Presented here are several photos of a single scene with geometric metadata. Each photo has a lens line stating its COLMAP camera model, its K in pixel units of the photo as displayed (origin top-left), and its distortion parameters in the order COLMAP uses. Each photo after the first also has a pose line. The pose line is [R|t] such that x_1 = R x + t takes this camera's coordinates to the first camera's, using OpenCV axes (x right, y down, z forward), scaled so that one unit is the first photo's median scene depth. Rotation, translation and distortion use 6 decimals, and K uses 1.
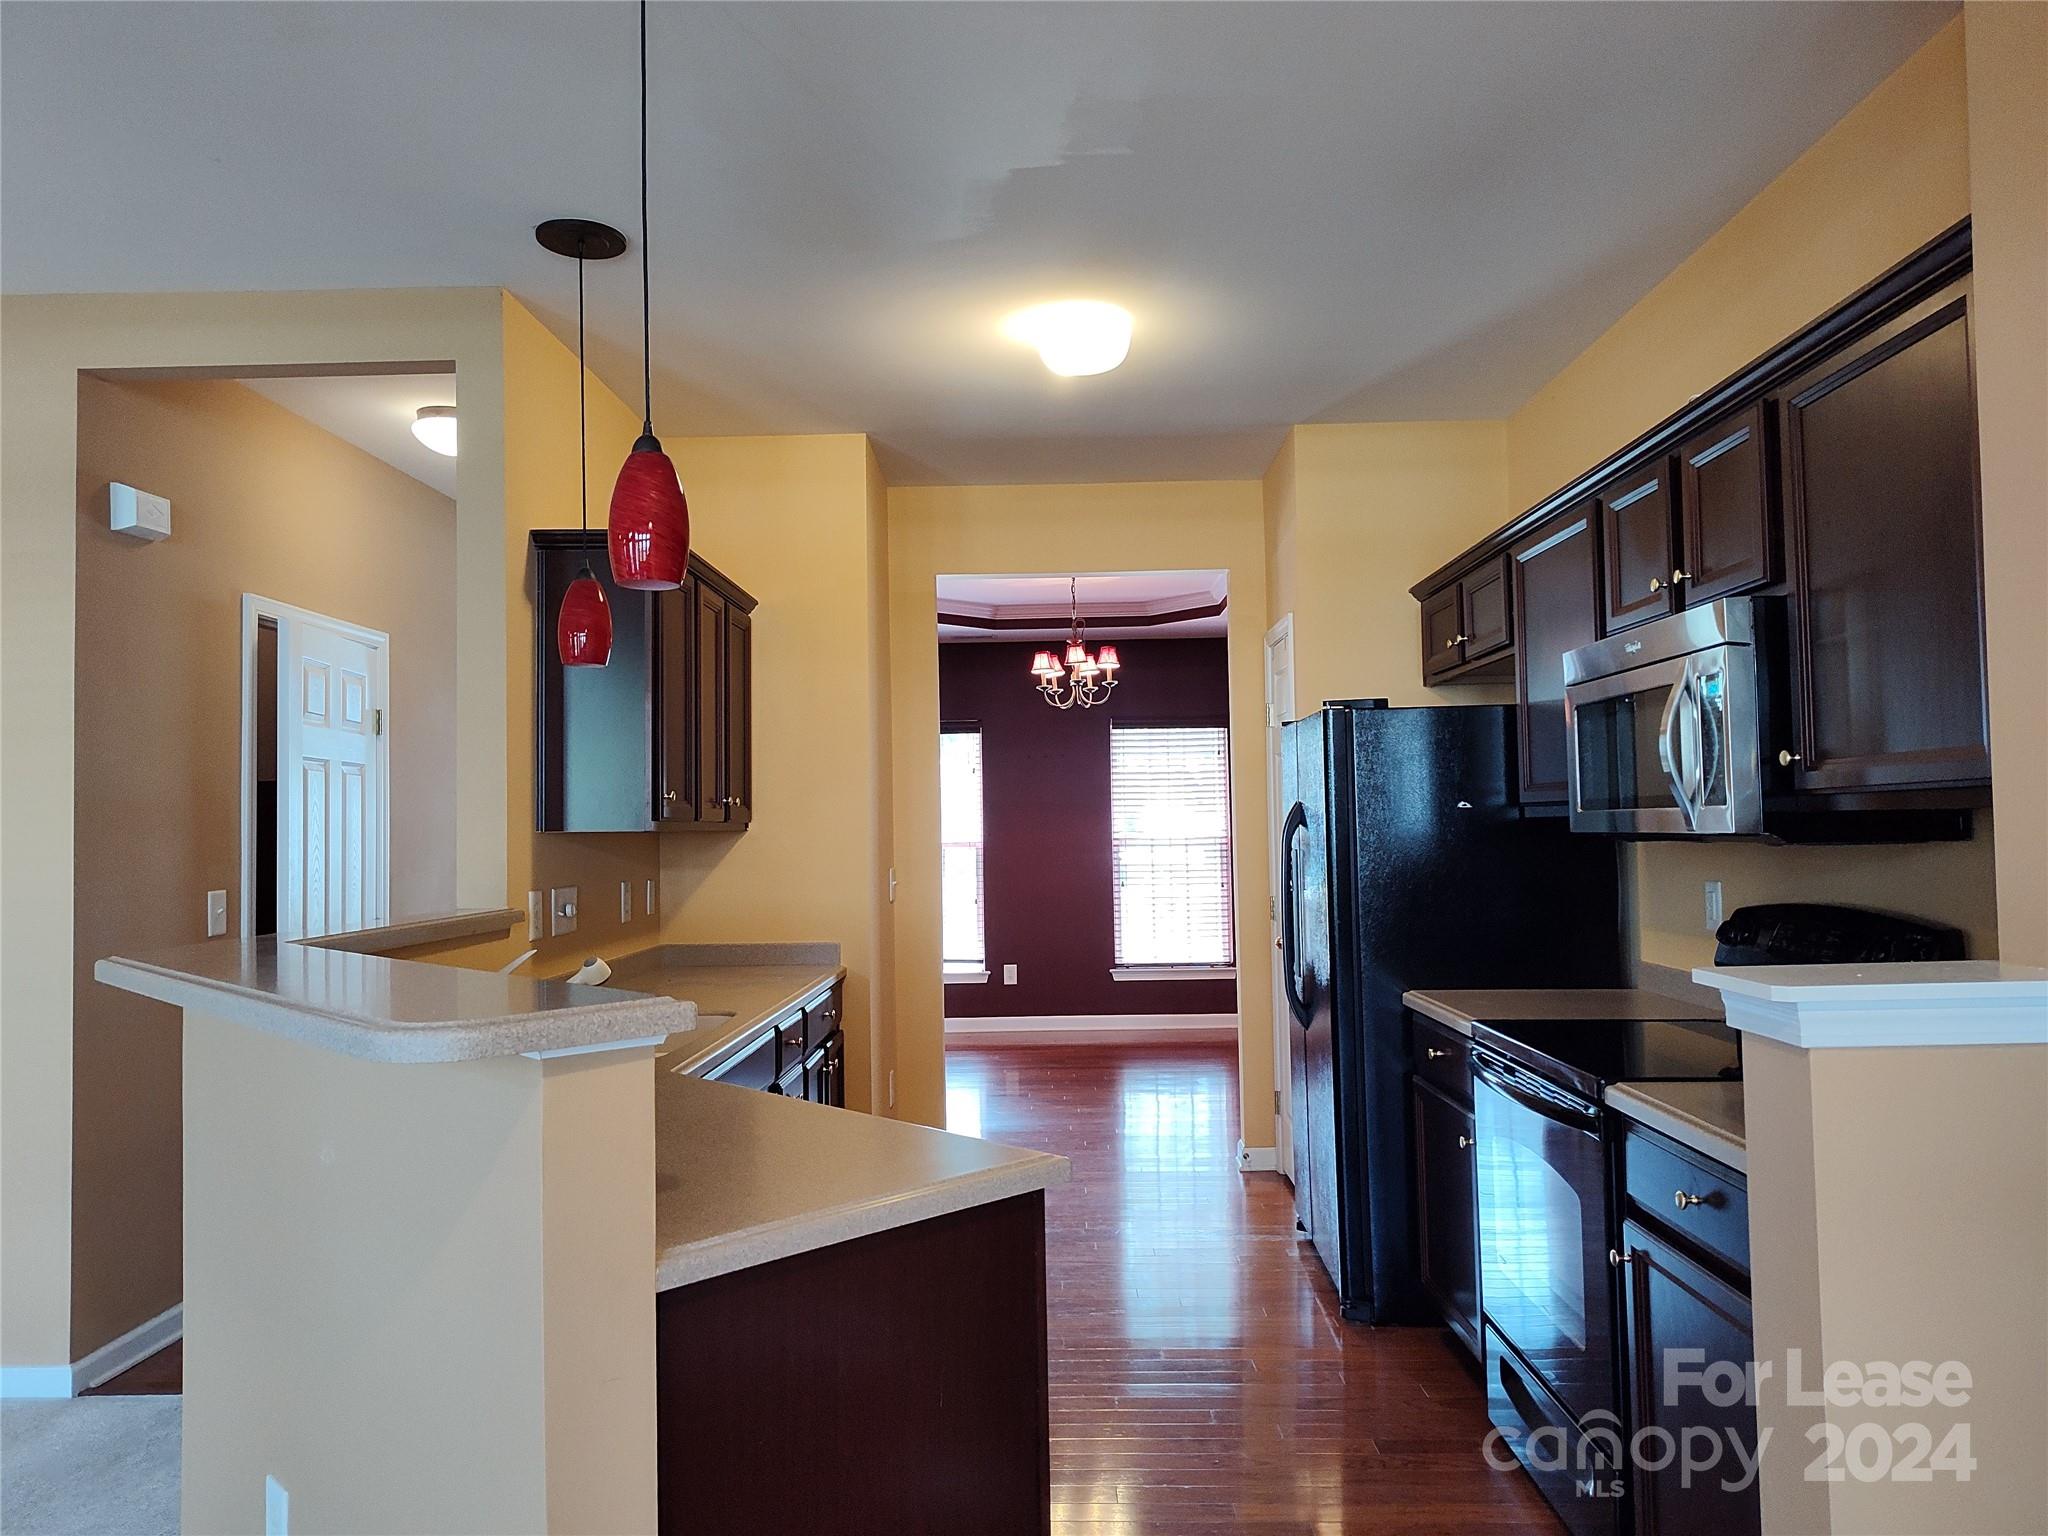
lens RADIAL K [[1412.1, 0, 1051.4], [0, 1412.1, 784.1], [0, 0, 1]] dist [0.039423, -0.041990]
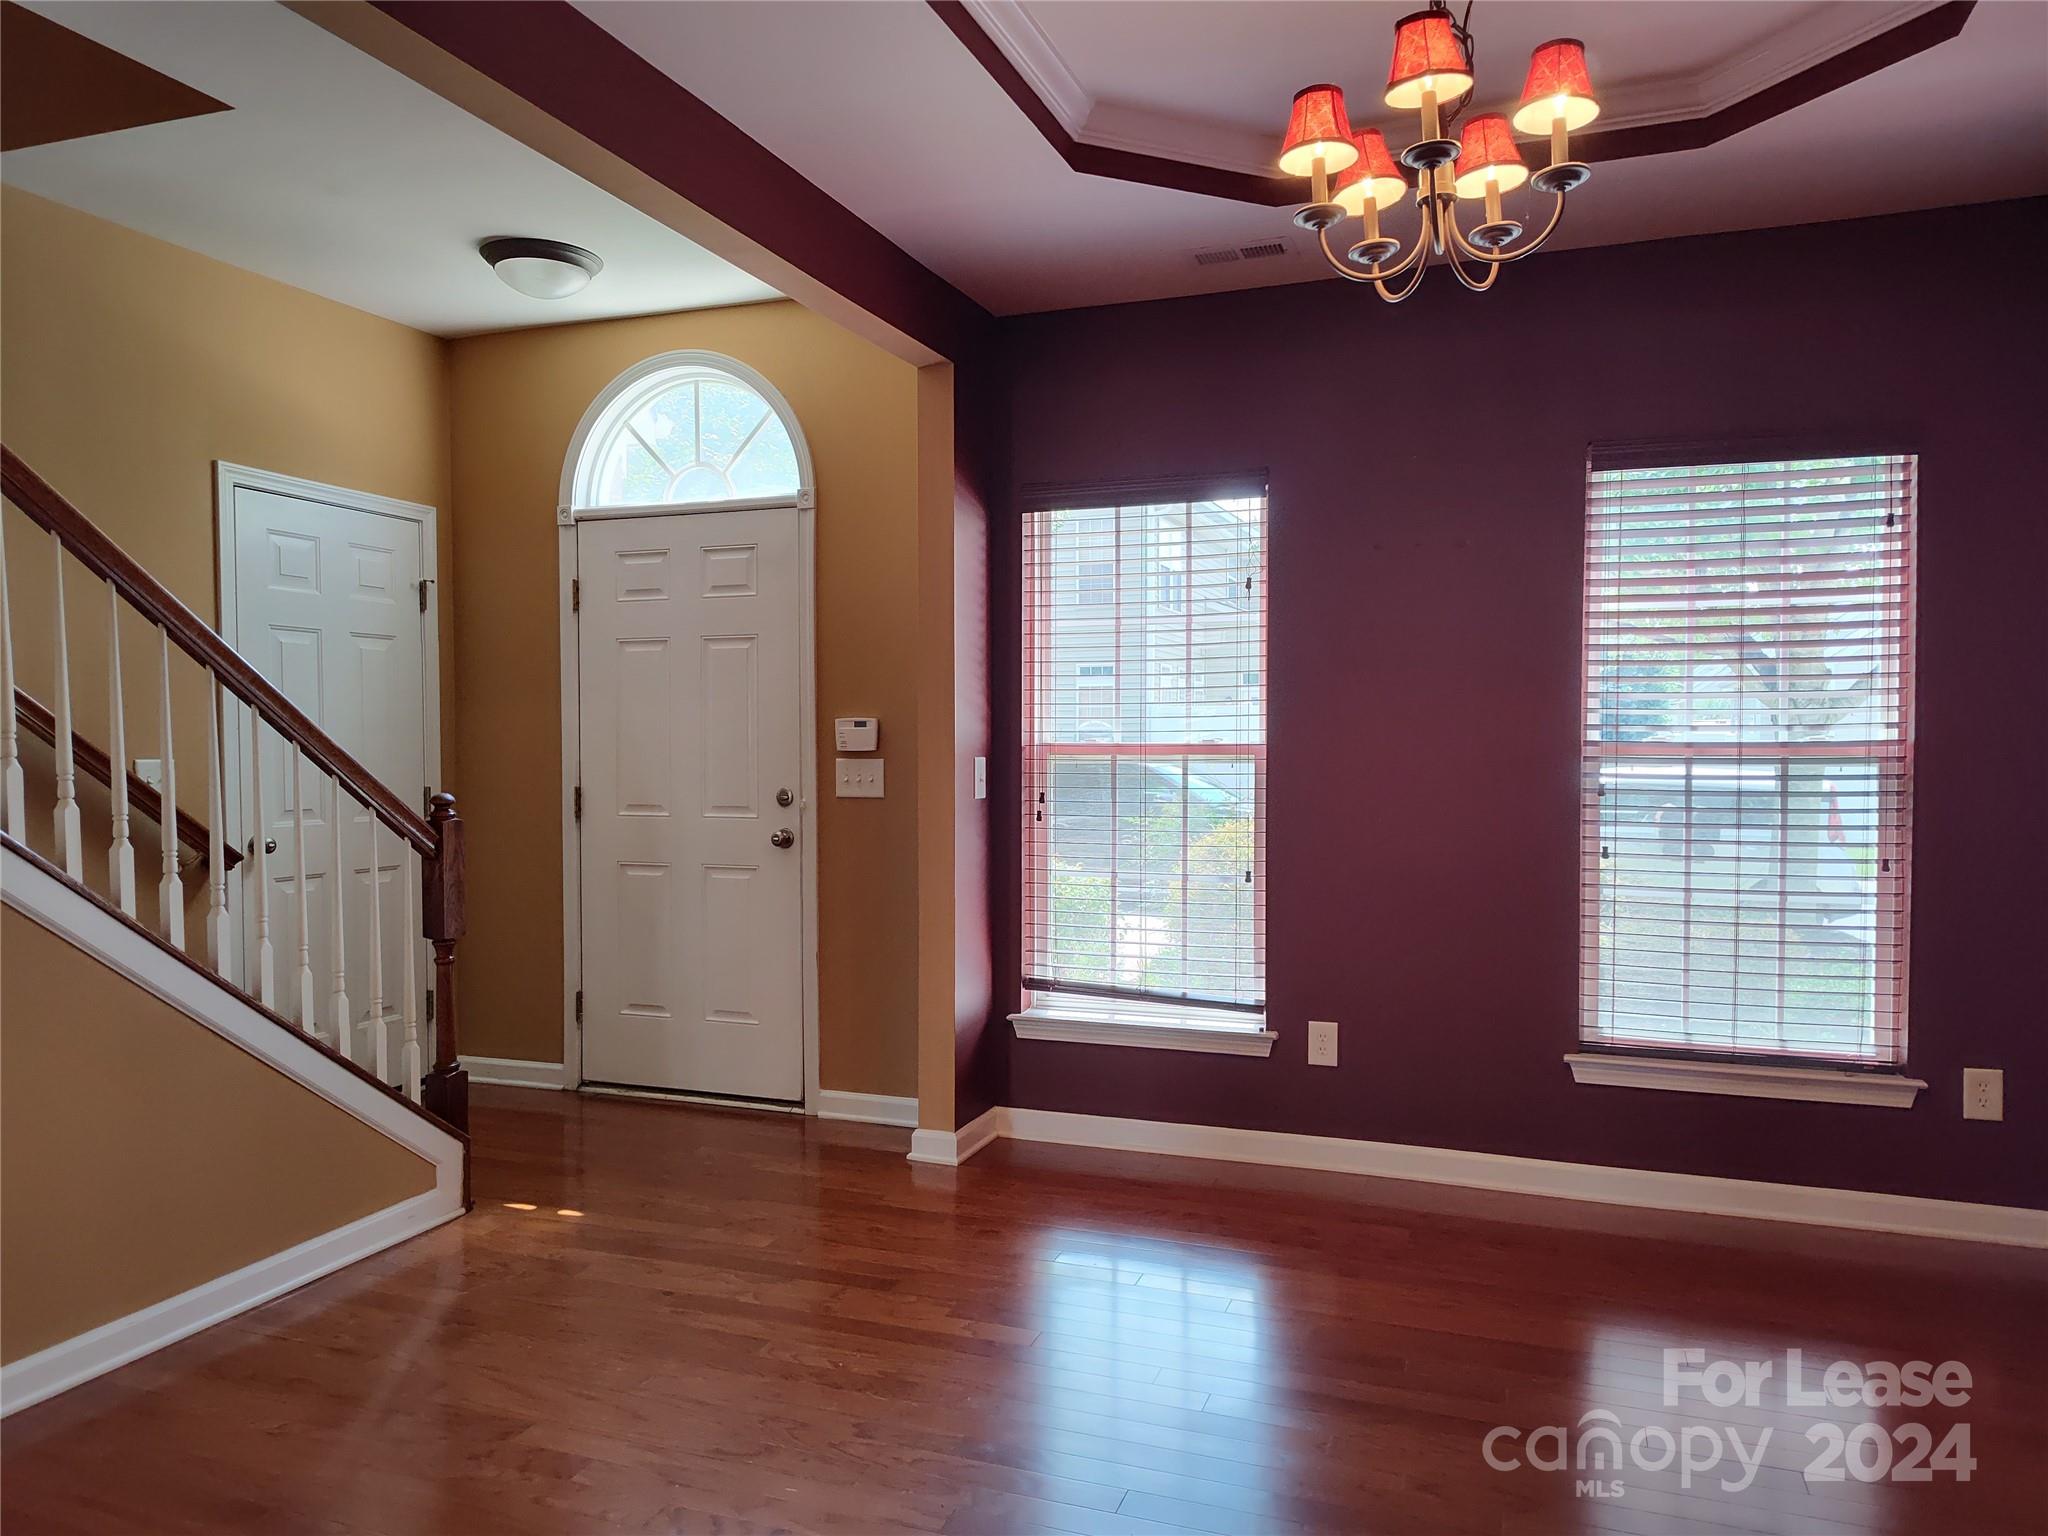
lens RADIAL K [[1412.1, 0, 1029.8], [0, 1412.1, 773.6], [0, 0, 1]] dist [0.039423, -0.041990]
pose [[0.937948, 0.028699, -0.345587, 0.066983], [-0.006057, 0.997773, 0.066420, 0.040562], [0.346723, -0.060206, 0.936033, 1.049627]]
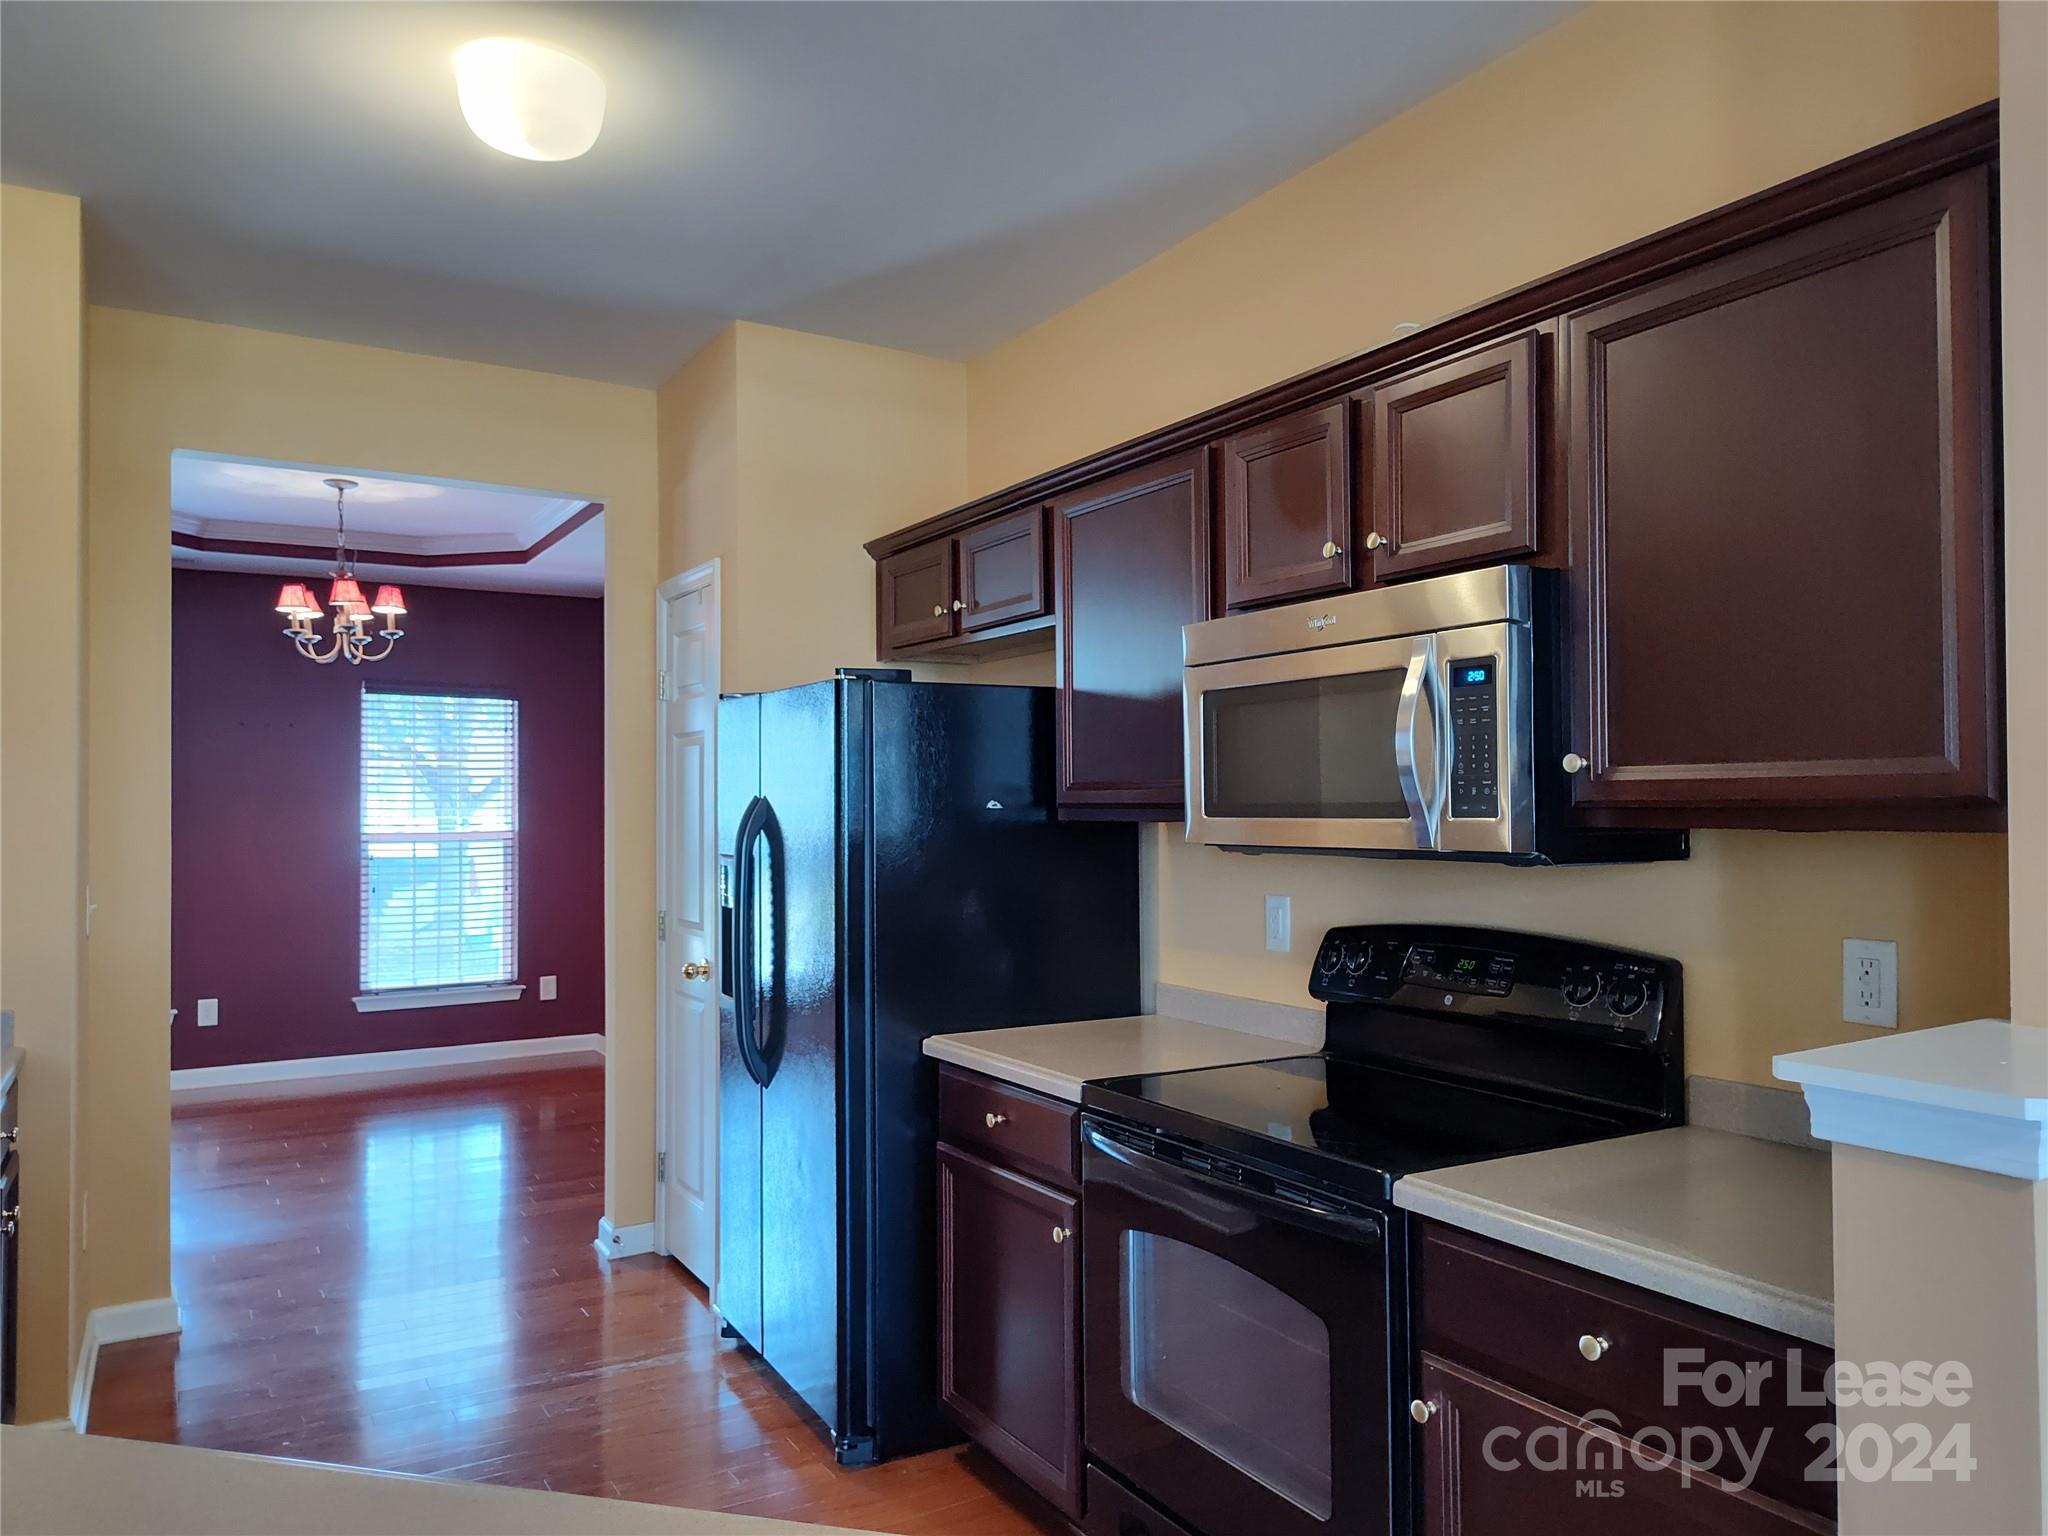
lens RADIAL K [[1412.1, 0, 1050.8], [0, 1412.1, 787.6], [0, 0, 1]] dist [0.039423, -0.041990]
pose [[0.850861, 0.022788, 0.524897, -0.088362], [-0.028122, 0.999602, 0.002189, 0.001435], [-0.524638, -0.016624, 0.851163, 0.223830]]
